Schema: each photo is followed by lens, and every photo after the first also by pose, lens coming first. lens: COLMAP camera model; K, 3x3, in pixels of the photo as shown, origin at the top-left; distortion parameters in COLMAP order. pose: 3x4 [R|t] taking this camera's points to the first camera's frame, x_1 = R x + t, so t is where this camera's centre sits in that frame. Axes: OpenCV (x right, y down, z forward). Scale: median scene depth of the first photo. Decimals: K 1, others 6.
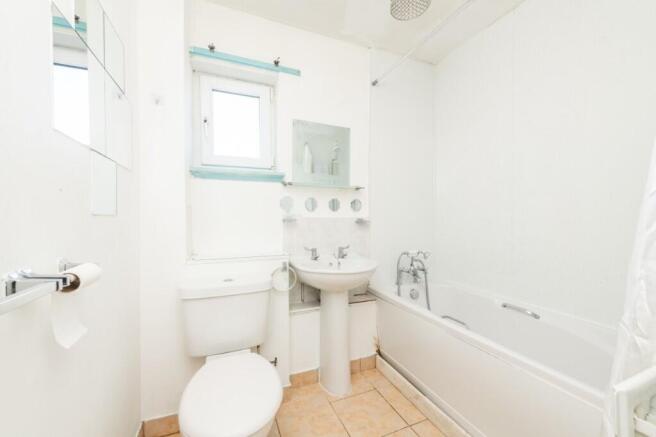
lens RADIAL K [[255.8, 0, 328.0], [0, 255.8, 218.5], [0, 0, 1]] dist [-0.000302, -0.000577]
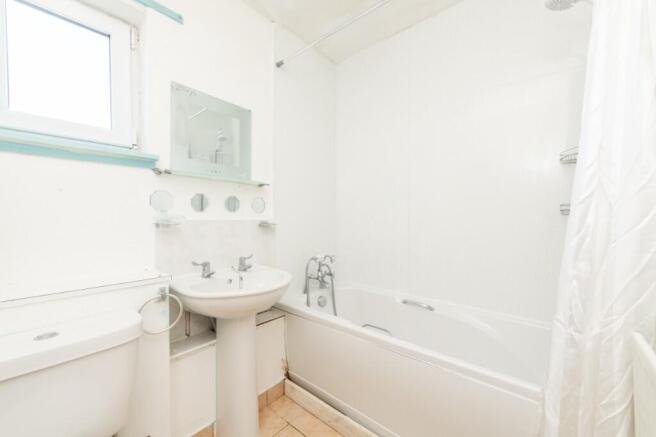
lens RADIAL K [[255.8, 0, 328.0], [0, 255.8, 218.5], [0, 0, 1]] dist [-0.000302, -0.000577]
pose [[0.891478, -0.002752, 0.453056, -0.071574], [0.002560, 0.999996, 0.001037, -0.008827], [-0.453057, 0.000236, 0.891481, 0.172178]]
